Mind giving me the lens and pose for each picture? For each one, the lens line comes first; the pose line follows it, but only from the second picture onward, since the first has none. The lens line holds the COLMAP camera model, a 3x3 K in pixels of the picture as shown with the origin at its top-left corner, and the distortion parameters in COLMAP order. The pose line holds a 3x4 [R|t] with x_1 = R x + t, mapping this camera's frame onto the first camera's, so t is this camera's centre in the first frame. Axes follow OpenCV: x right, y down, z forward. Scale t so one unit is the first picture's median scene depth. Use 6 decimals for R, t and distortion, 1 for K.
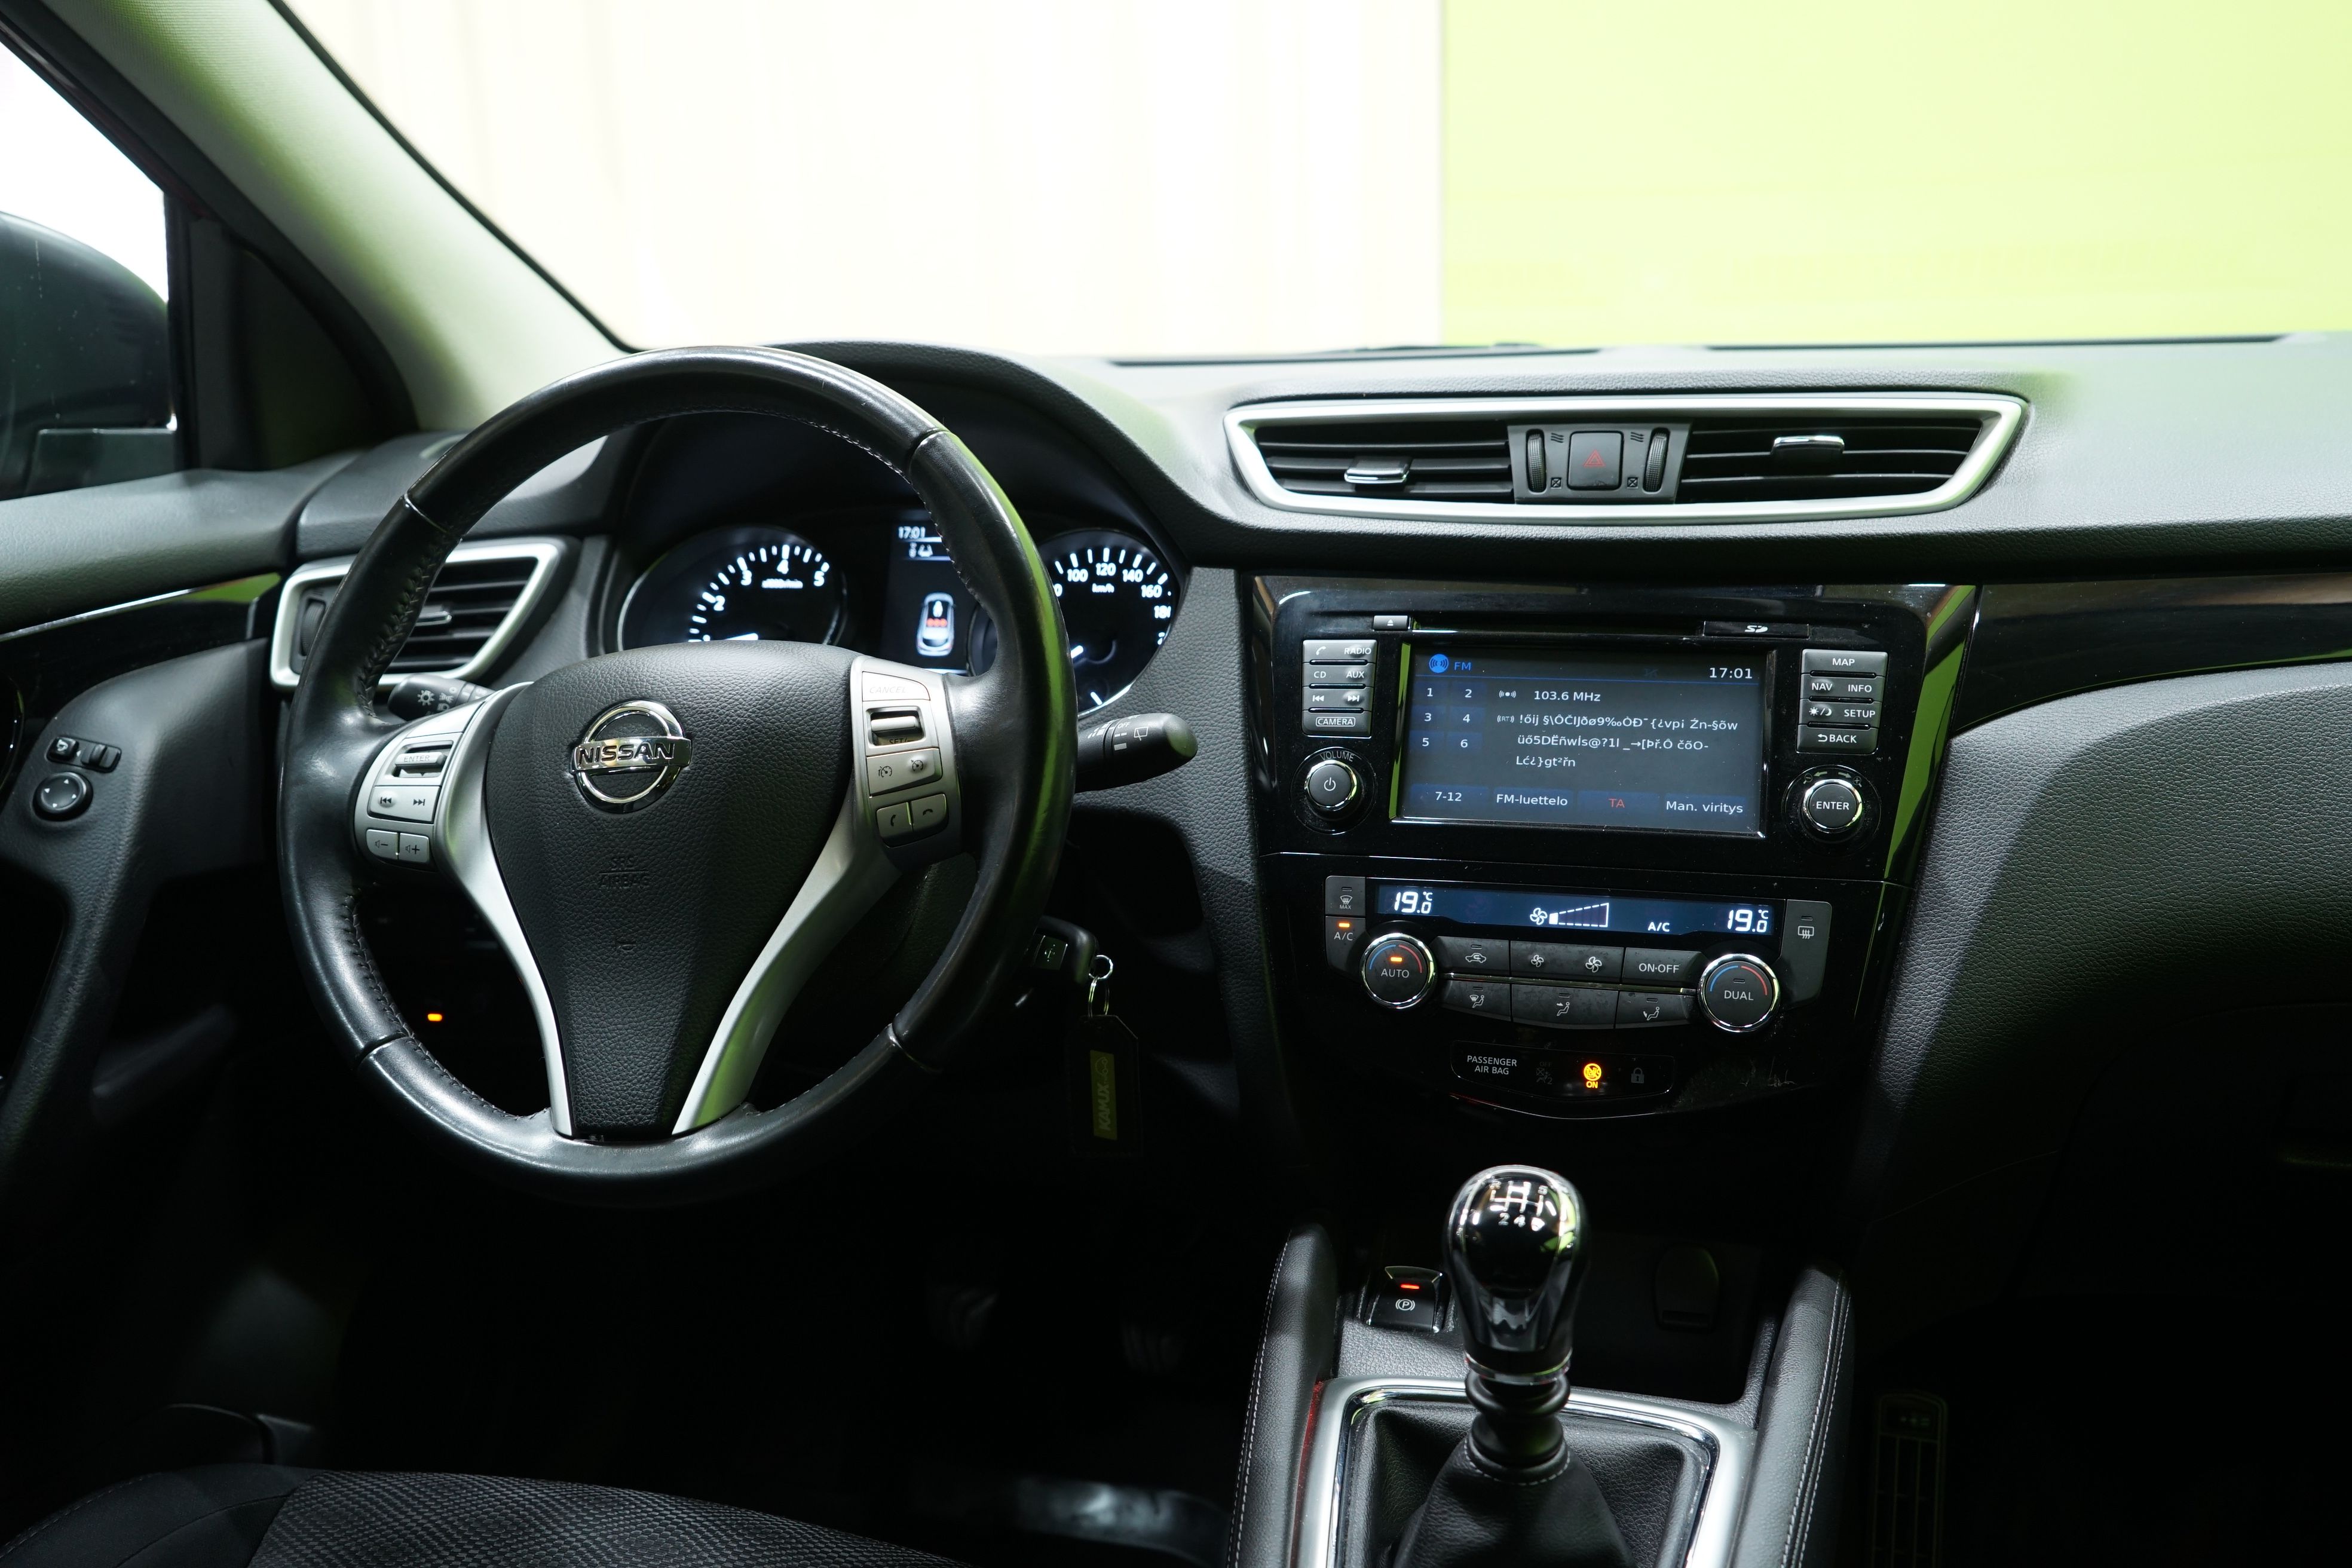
lens RADIAL K [[2125.6, 0, 1175.7], [0, 2125.6, 782.6], [0, 0, 1]] dist [-0.047756, 0.000000]
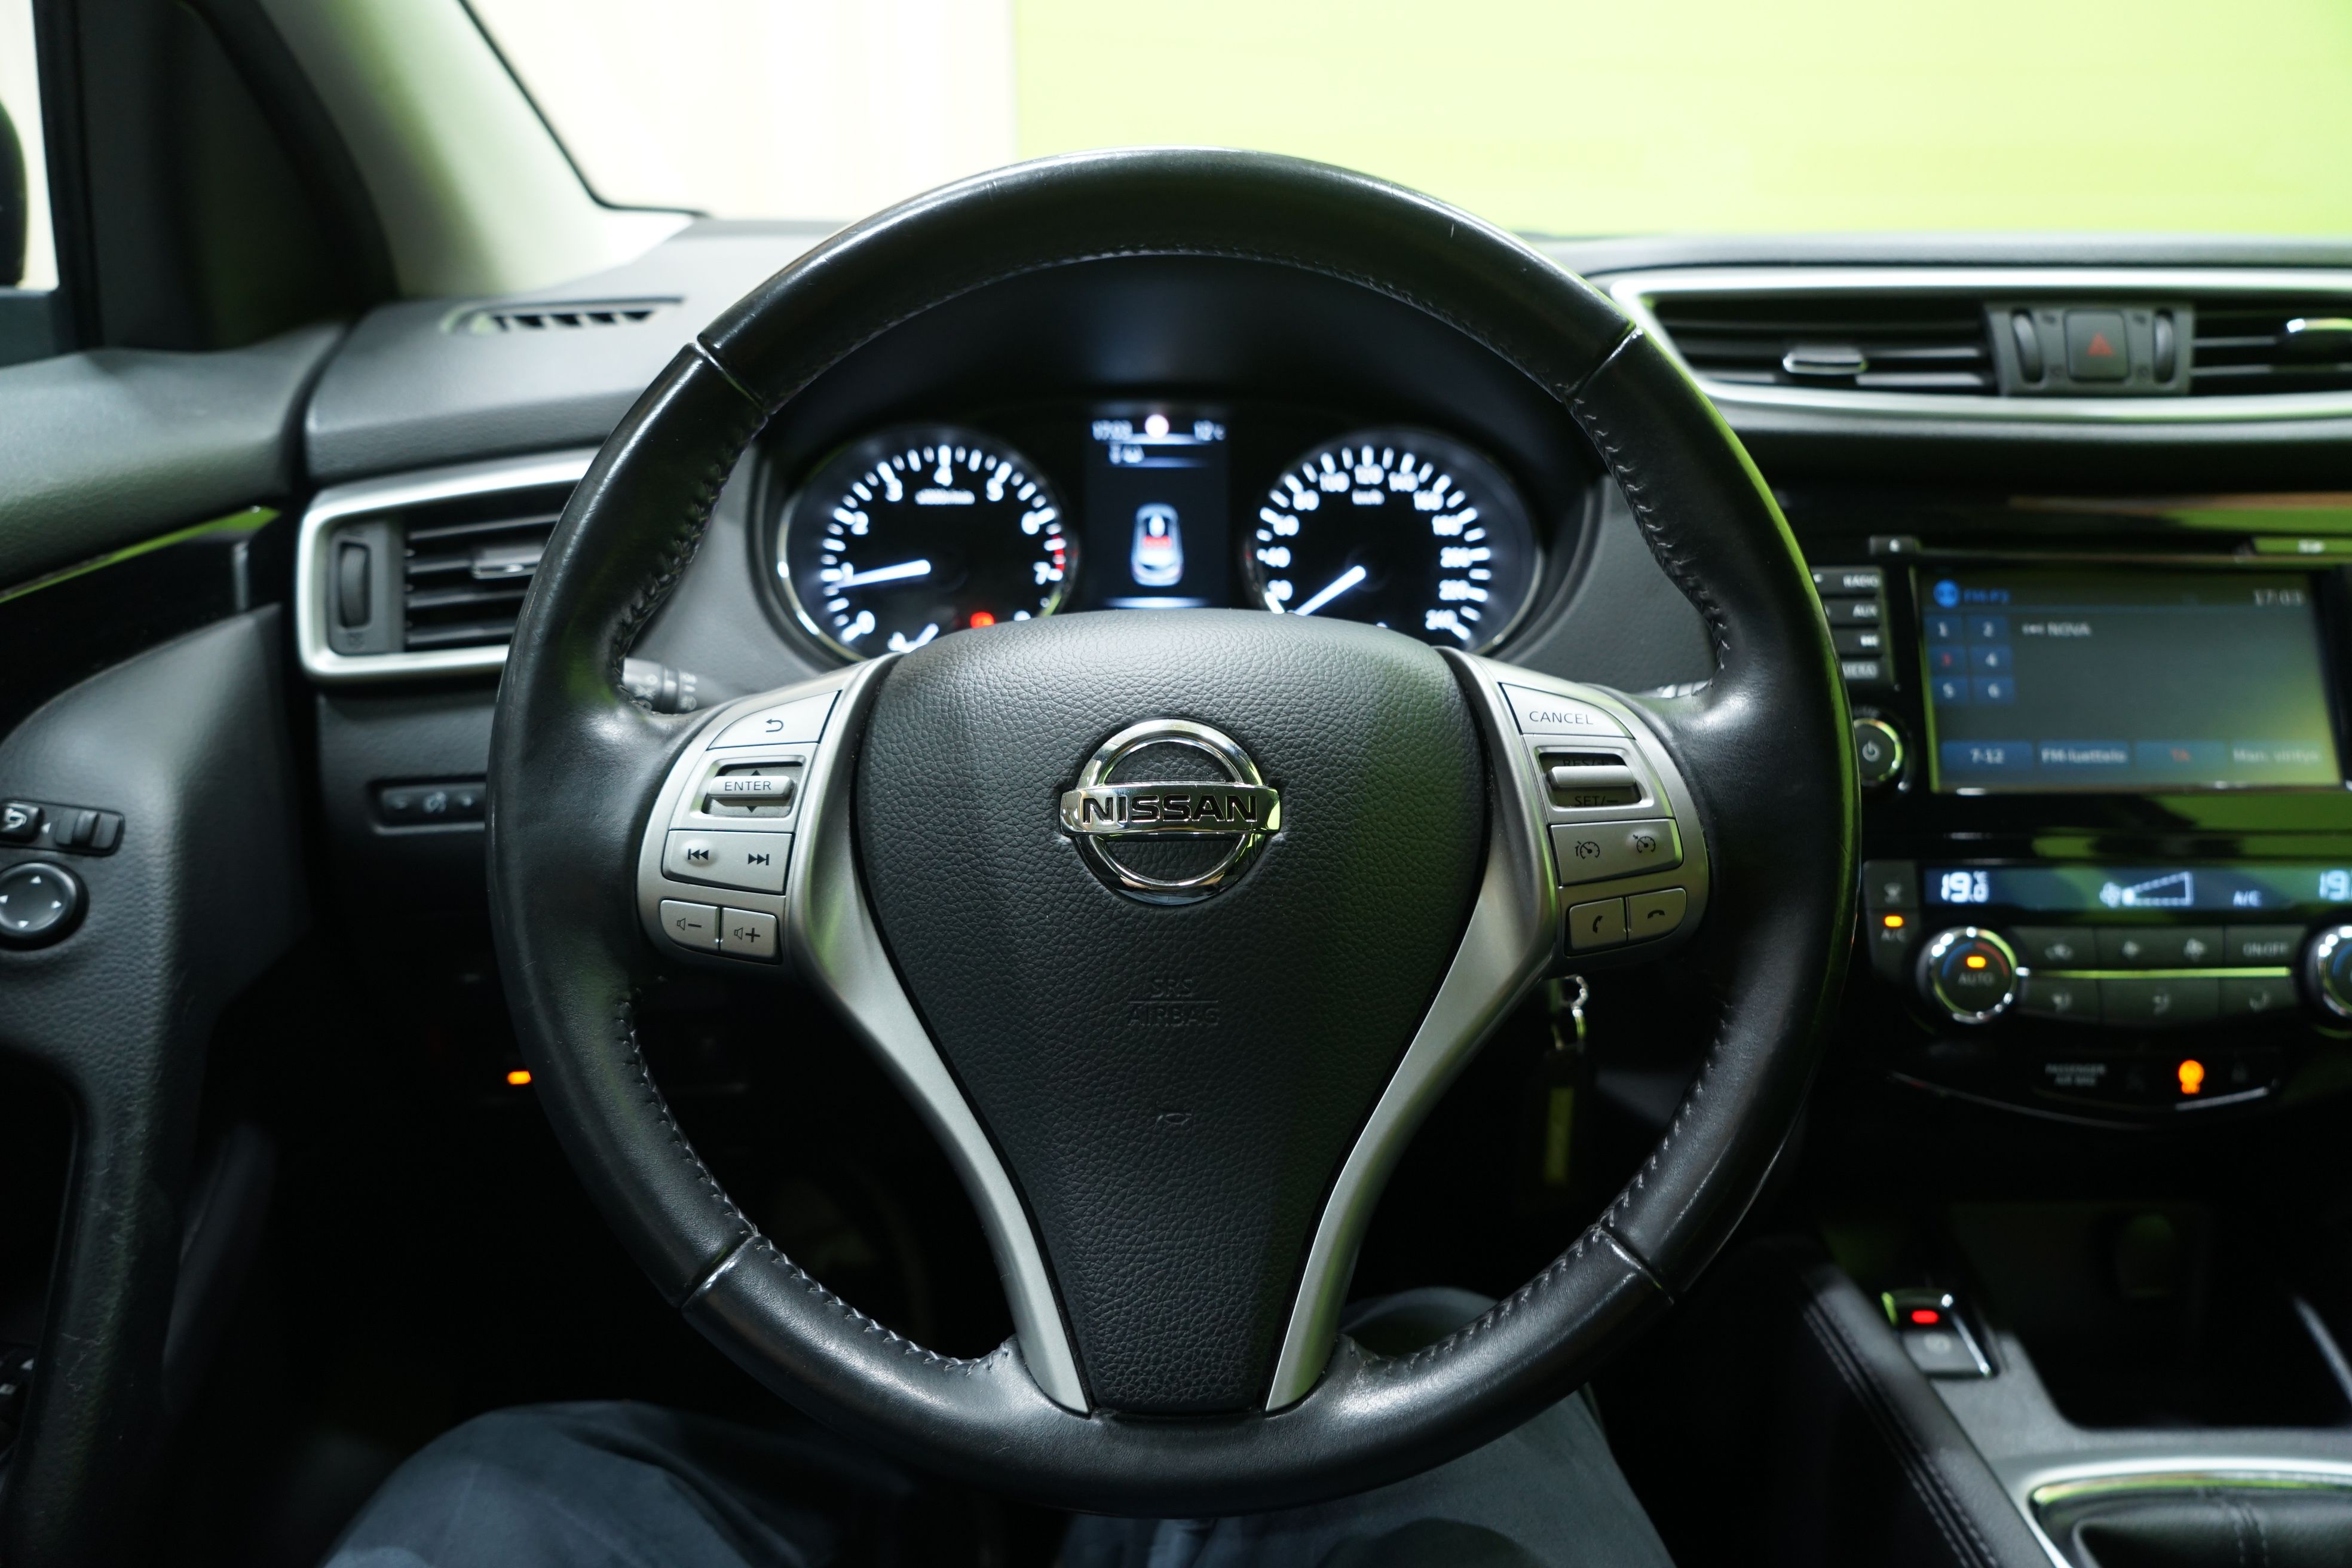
lens RADIAL K [[1603.8, 0, 1177.4], [0, 1603.8, 784.8], [0, 0, 1]] dist [-0.023039, -0.008706]
pose [[0.955702, -0.074260, 0.284815, -0.340742], [0.040252, 0.991533, 0.123459, -0.069580], [-0.291571, -0.106526, 0.950599, 0.473586]]
